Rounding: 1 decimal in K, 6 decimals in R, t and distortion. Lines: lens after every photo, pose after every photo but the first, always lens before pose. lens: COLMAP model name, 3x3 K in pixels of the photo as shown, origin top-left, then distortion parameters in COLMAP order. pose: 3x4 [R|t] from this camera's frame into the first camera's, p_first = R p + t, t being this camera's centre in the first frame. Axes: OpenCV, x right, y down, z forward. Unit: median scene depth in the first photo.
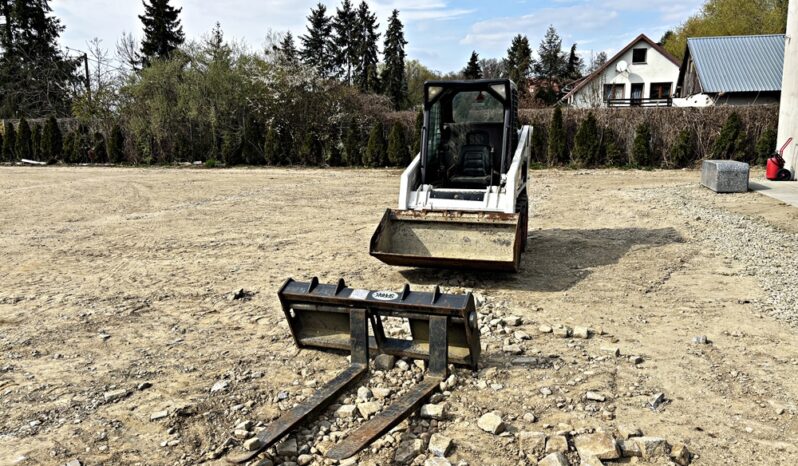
lens RADIAL K [[609.2, 0, 401.2], [0, 609.2, 232.6], [0, 0, 1]] dist [0.026091, -0.003419]
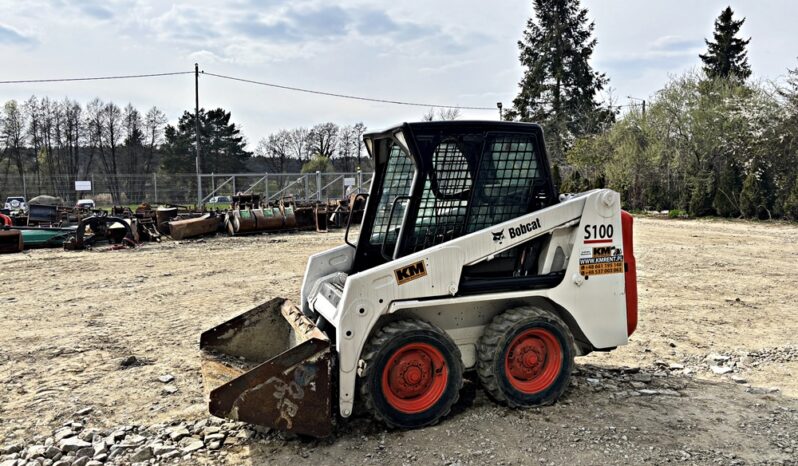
lens RADIAL K [[604.1, 0, 396.7], [0, 604.1, 233.1], [0, 0, 1]] dist [0.039721, -0.041725]
pose [[0.583386, 0.070395, -0.809138, 0.085759], [-0.121305, 0.992615, -0.001103, -0.017432], [0.803085, 0.098796, 0.587617, 0.081860]]
